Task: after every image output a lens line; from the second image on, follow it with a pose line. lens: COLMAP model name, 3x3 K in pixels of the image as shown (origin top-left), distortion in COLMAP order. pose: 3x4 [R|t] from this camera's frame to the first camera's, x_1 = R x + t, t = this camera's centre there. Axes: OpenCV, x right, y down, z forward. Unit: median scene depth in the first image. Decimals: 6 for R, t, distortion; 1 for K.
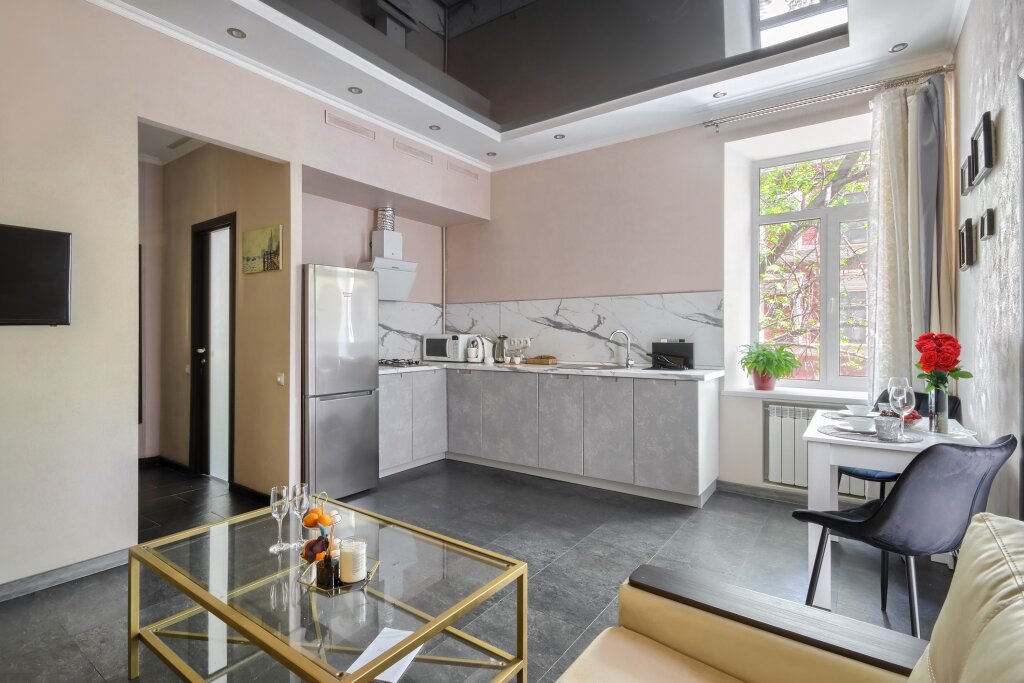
lens RADIAL K [[476.5, 0, 515.8], [0, 476.5, 334.6], [0, 0, 1]] dist [-0.000785, 0.000171]
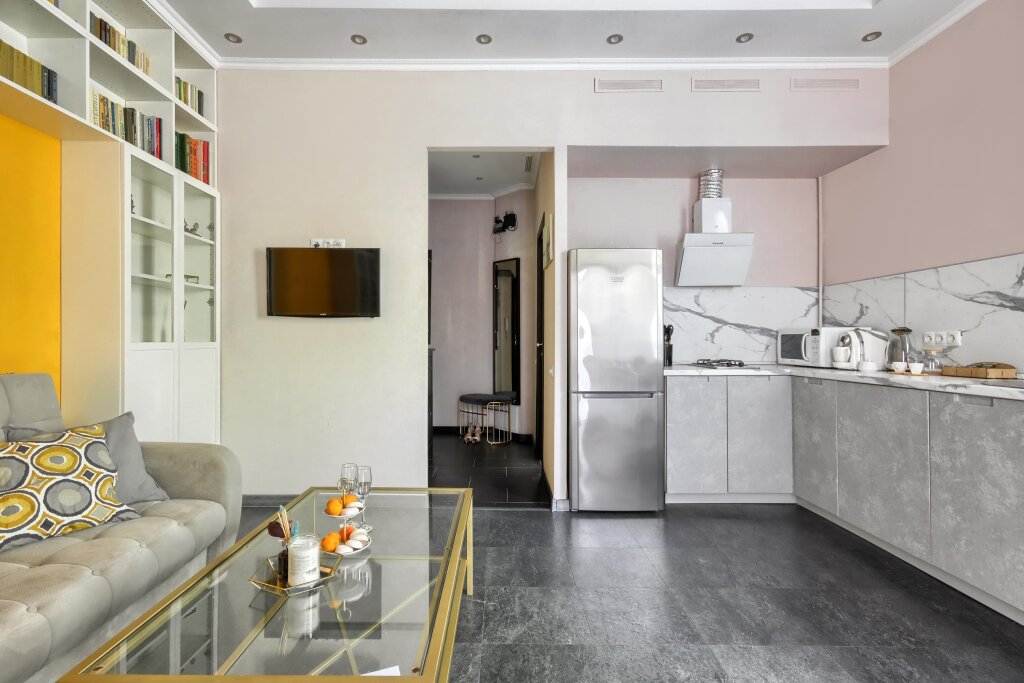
lens RADIAL K [[479.7, 0, 512.0], [0, 479.7, 341.5], [0, 0, 1]] dist [0.003650, 0.000698]
pose [[0.590452, 0.002754, -0.807068, 0.192992], [-0.003816, 0.999993, 0.000620, 0.023700], [0.807064, 0.002713, 0.590458, 0.263336]]
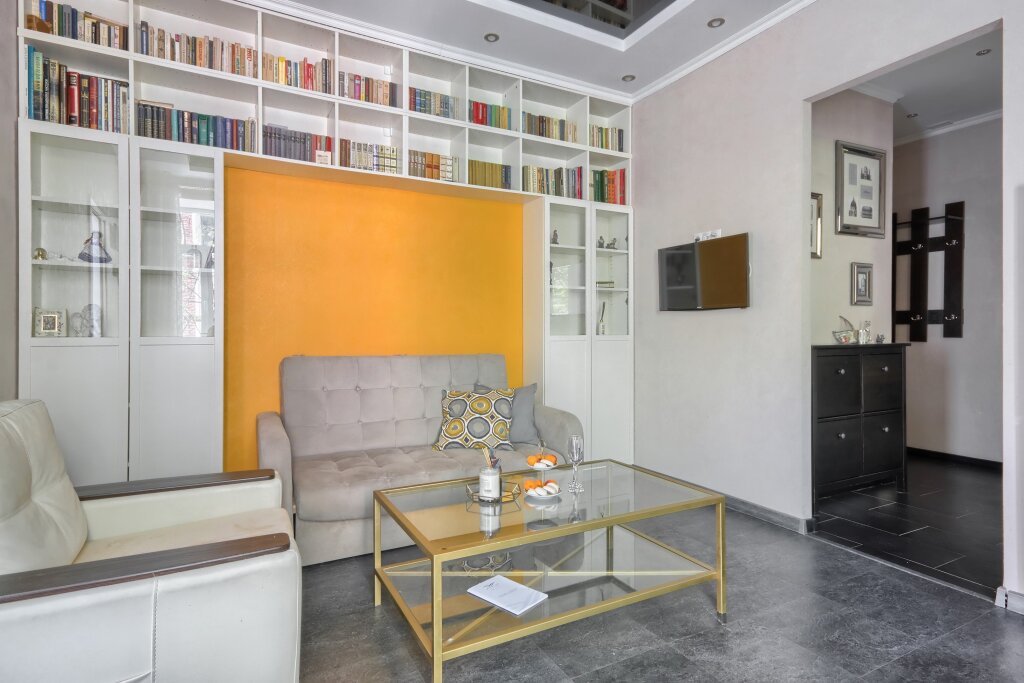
lens RADIAL K [[547.3, 0, 513.6], [0, 547.3, 332.2], [0, 0, 1]] dist [-0.002428, -0.000227]
pose [[-0.443907, -0.002099, -0.896071, 0.308756], [0.001823, 0.999993, -0.003245, 0.024102], [0.896071, -0.003074, -0.443900, 0.564125]]
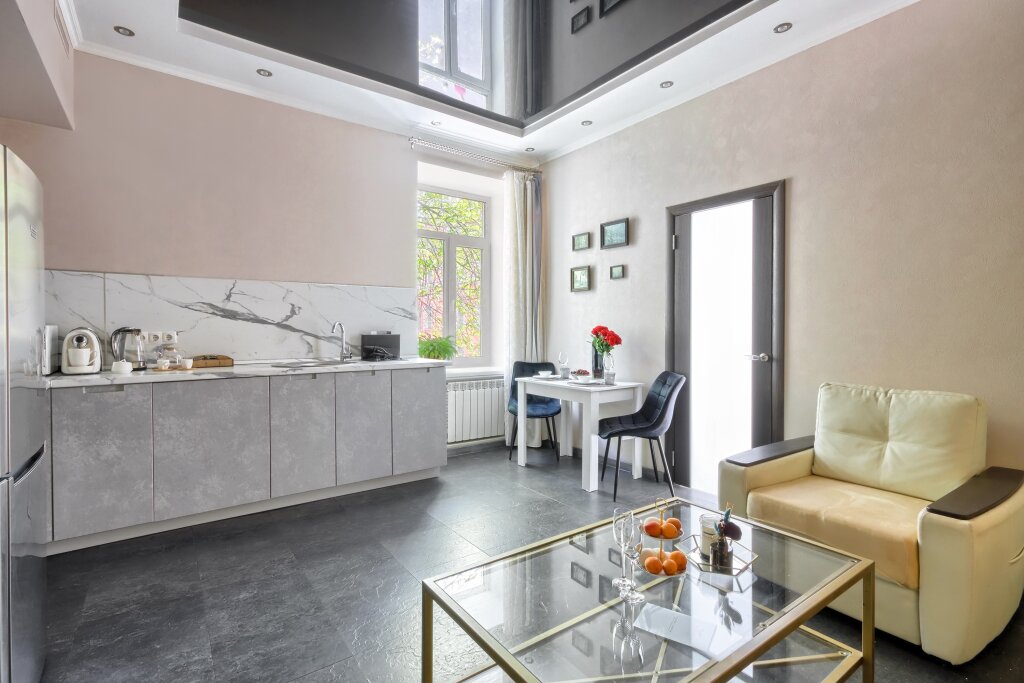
lens RADIAL K [[472.5, 0, 492.1], [0, 472.5, 337.5], [0, 0, 1]] dist [0.001472, 0.000355]
pose [[0.349850, -0.014248, 0.936697, -0.495381], [0.000518, 0.999887, 0.015016, 0.006770], [-0.936806, -0.004768, 0.349818, 0.366247]]
